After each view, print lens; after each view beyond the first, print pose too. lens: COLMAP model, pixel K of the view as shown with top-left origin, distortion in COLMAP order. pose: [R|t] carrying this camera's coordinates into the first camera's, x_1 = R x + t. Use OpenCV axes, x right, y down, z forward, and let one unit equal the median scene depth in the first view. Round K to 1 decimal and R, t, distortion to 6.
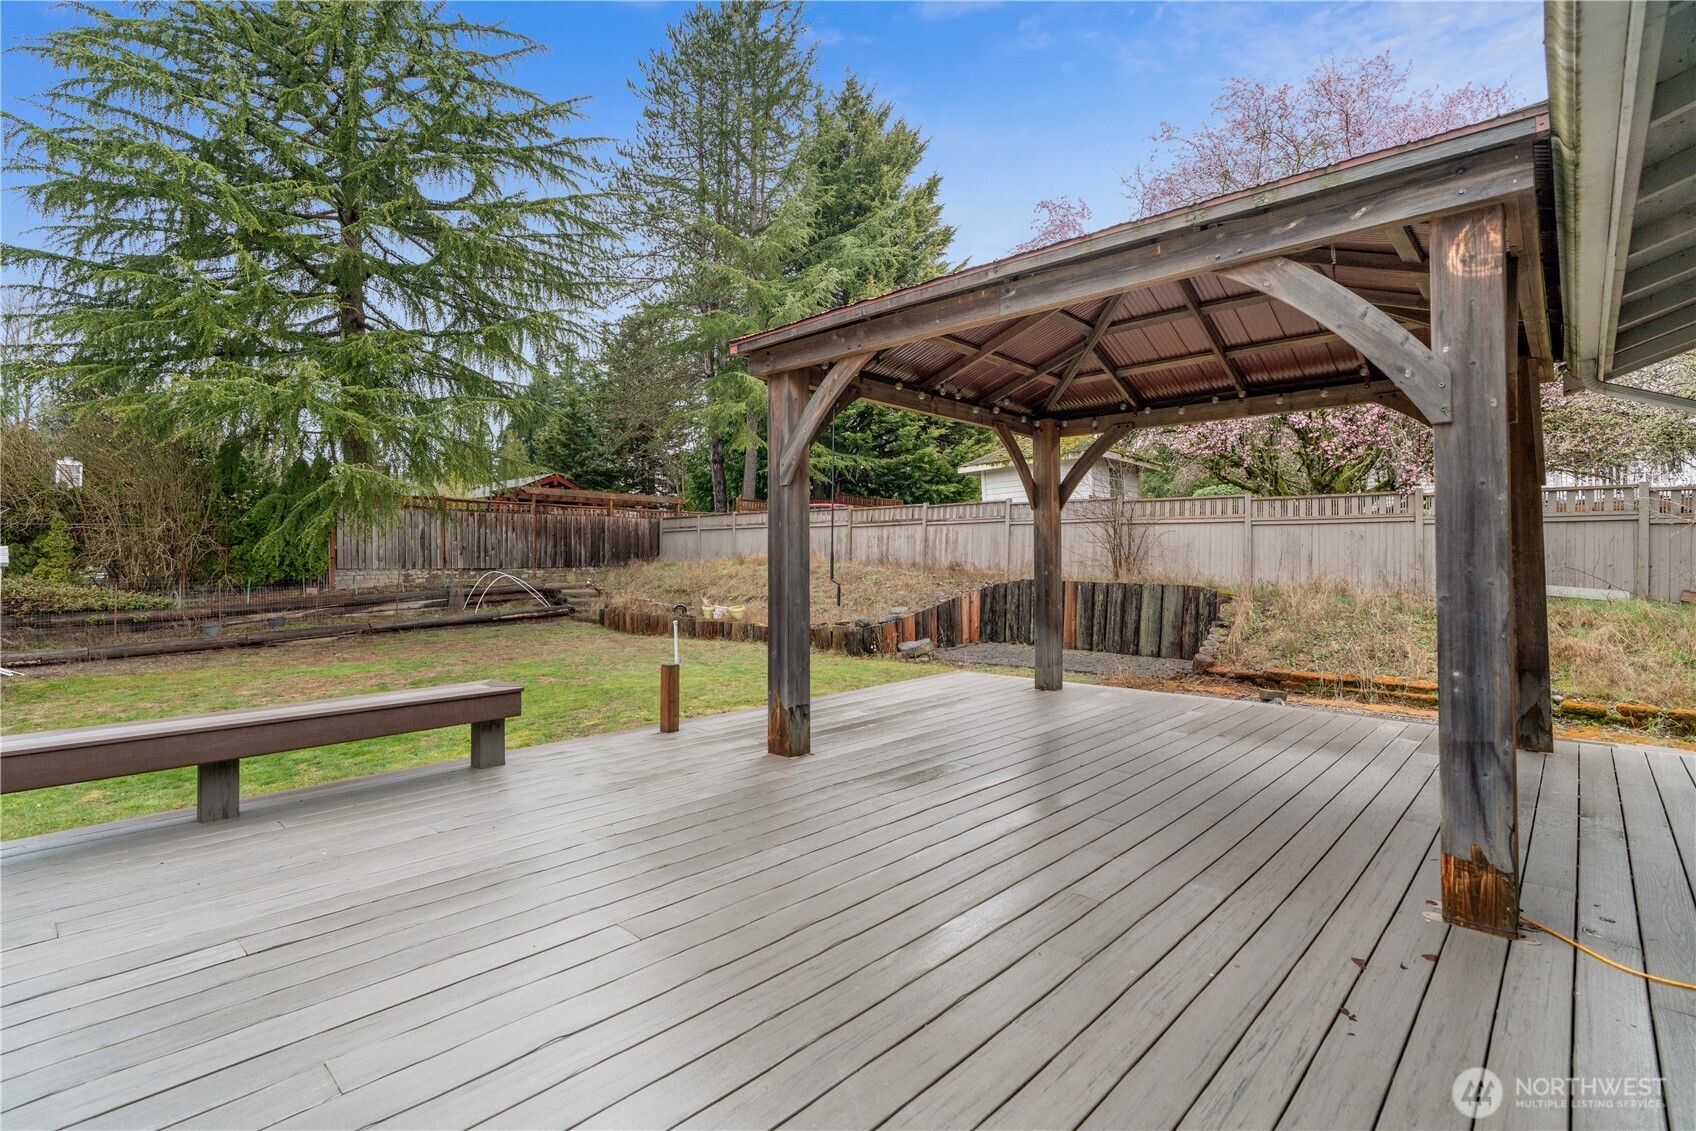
lens RADIAL K [[791.3, 0, 846.4], [0, 791.3, 559.7], [0, 0, 1]] dist [0.003970, 0.002346]
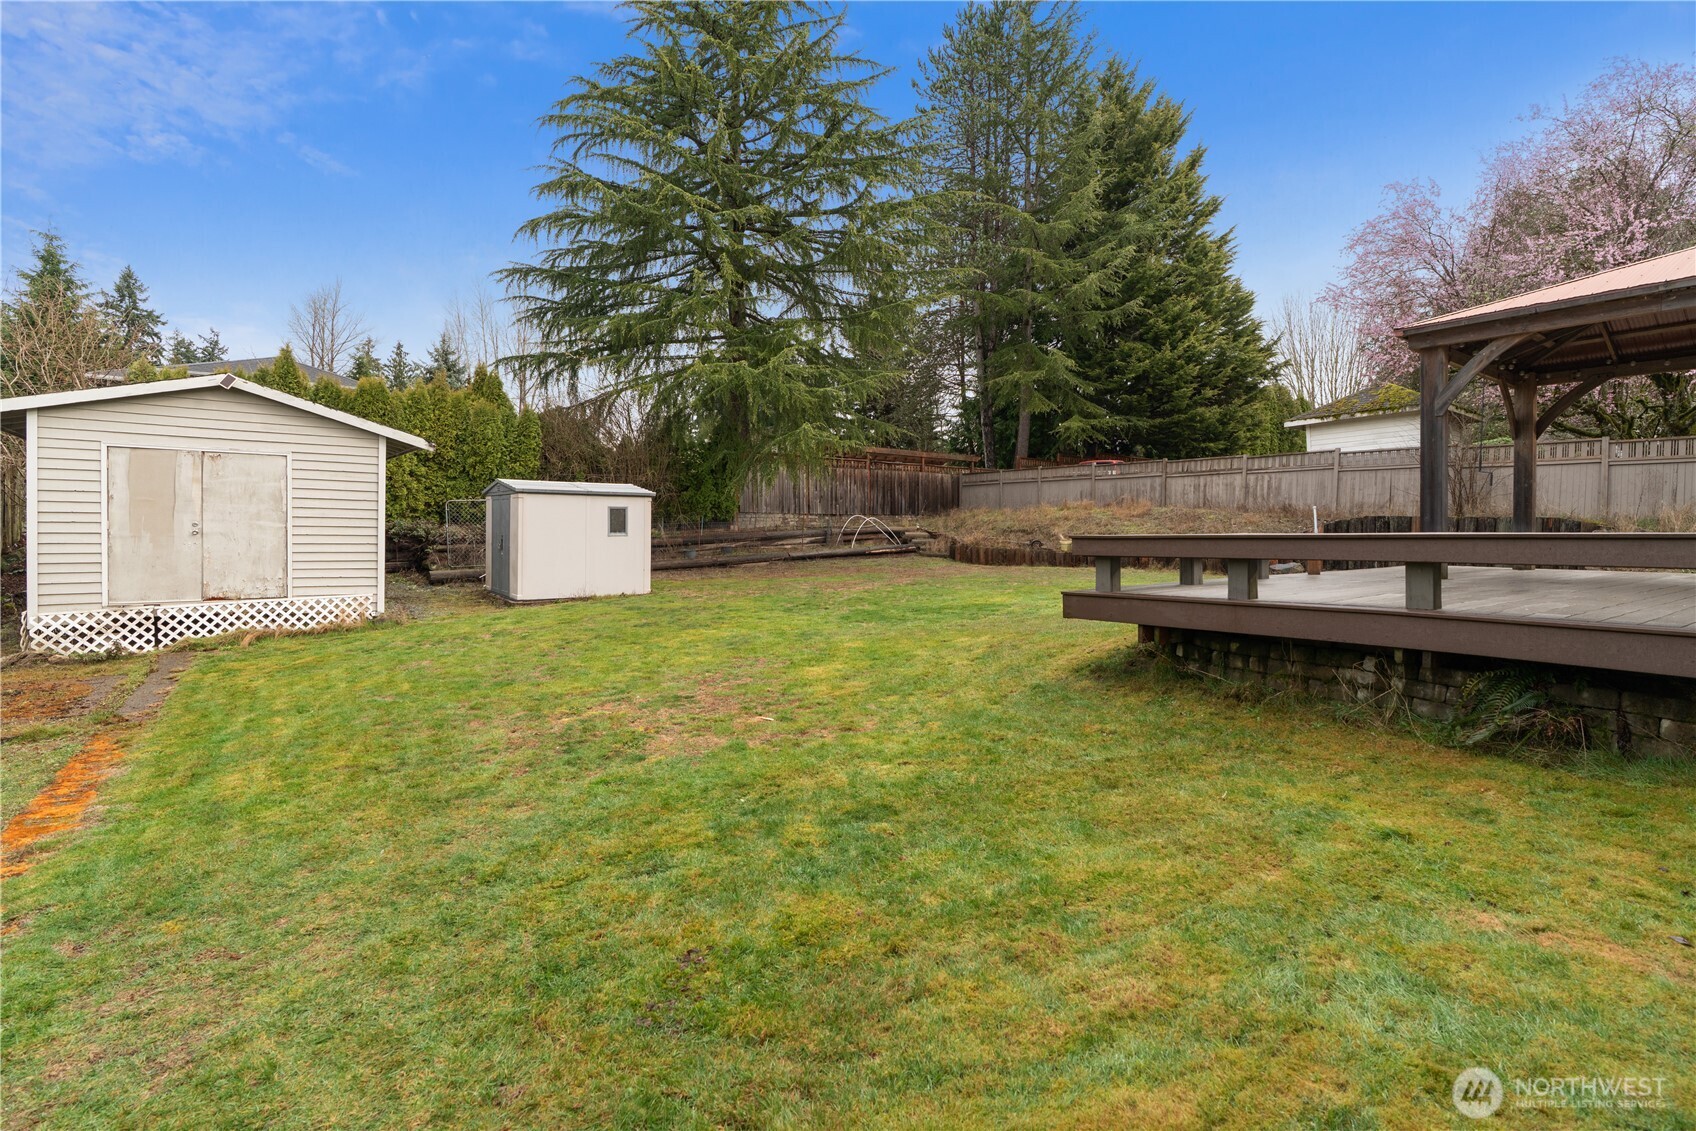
lens RADIAL K [[791.3, 0, 847.8], [0, 791.3, 562.9], [0, 0, 1]] dist [0.003970, 0.002346]
pose [[0.986542, 0.011821, -0.163079, -0.251587], [-0.005090, 0.999120, 0.041627, 0.036168], [0.163427, -0.040236, 0.985735, -0.202677]]
